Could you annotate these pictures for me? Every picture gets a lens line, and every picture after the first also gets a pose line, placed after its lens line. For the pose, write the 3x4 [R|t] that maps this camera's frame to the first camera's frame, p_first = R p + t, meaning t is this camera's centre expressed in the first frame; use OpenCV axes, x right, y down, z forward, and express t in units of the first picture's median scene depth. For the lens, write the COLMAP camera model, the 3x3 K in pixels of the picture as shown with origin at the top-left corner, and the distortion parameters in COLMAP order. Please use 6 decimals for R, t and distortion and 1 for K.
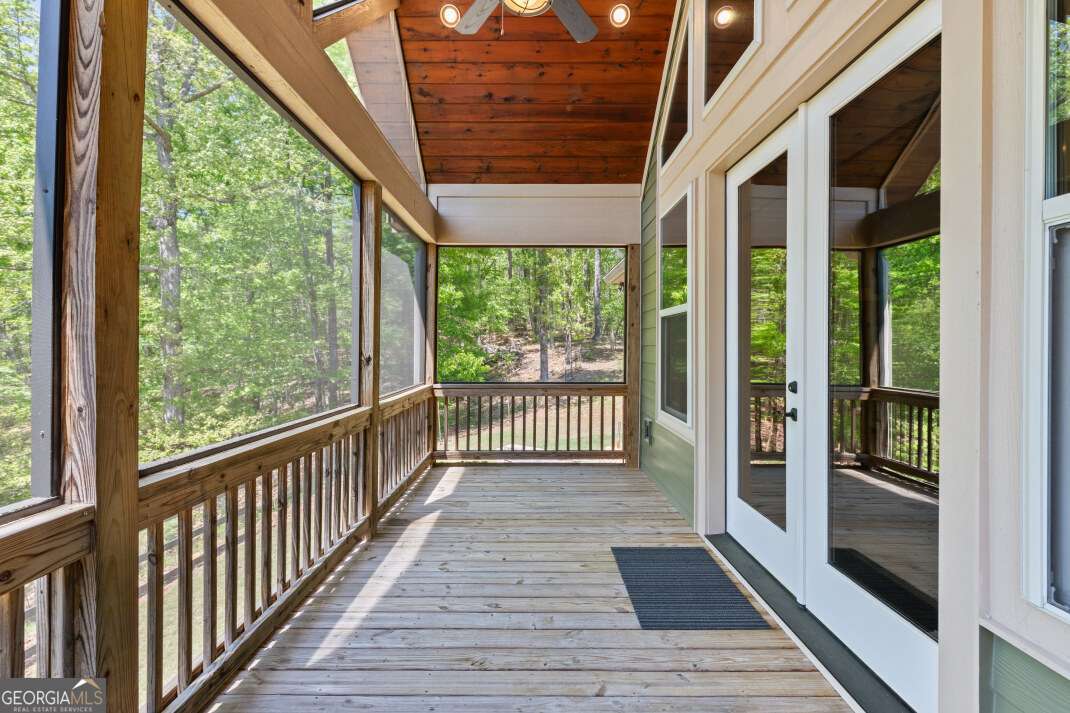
lens RADIAL K [[480.2, 0, 532.9], [0, 480.2, 346.6], [0, 0, 1]] dist [0.001239, -0.000021]
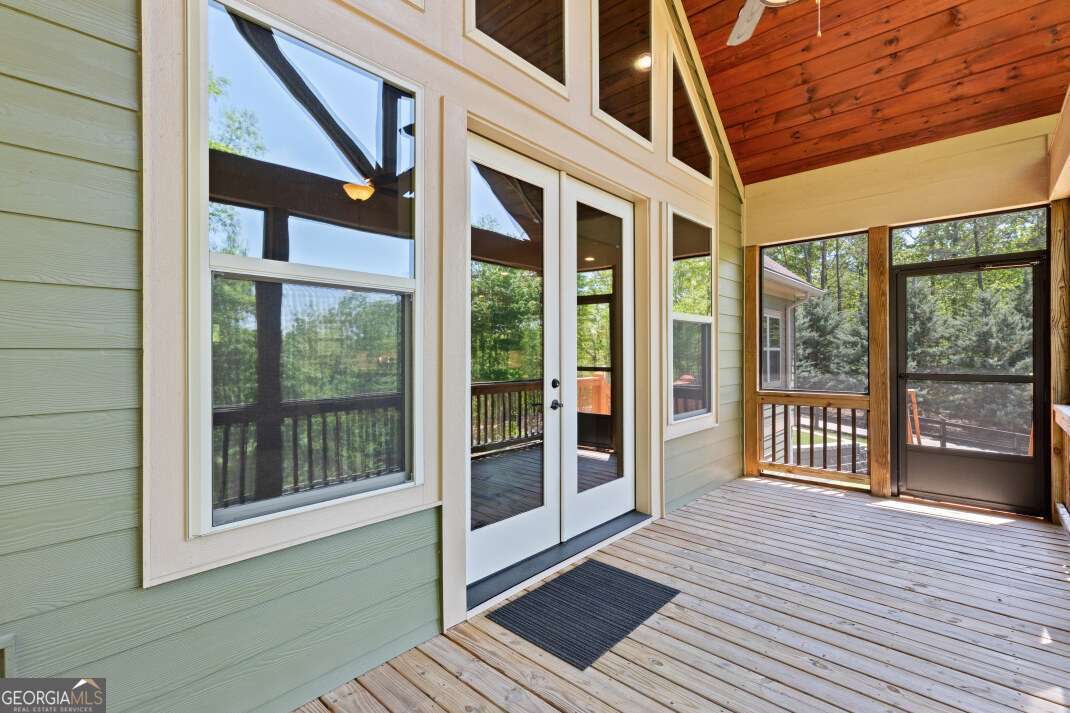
lens RADIAL K [[484.7, 0, 532.0], [0, 484.7, 353.7], [0, 0, 1]] dist [0.000159, -0.000087]
pose [[-0.738281, -0.006587, 0.674461, -0.275518], [-0.002987, 0.999974, 0.006497, -0.003839], [-0.674486, 0.002782, -0.738282, 1.938900]]
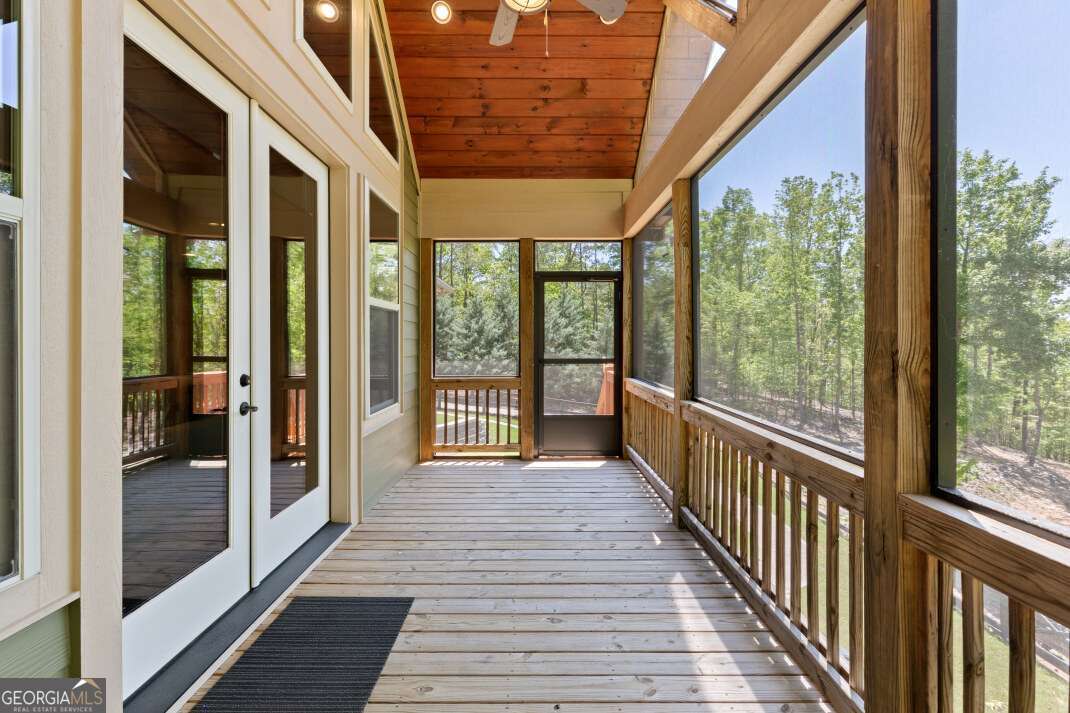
lens RADIAL K [[480.2, 0, 532.9], [0, 480.2, 346.6], [0, 0, 1]] dist [0.001239, -0.000021]
pose [[-0.999924, -0.009580, -0.007799, -0.025656], [-0.009646, 0.999918, 0.008464, 0.002557], [0.007717, 0.008539, -0.999934, 1.908506]]
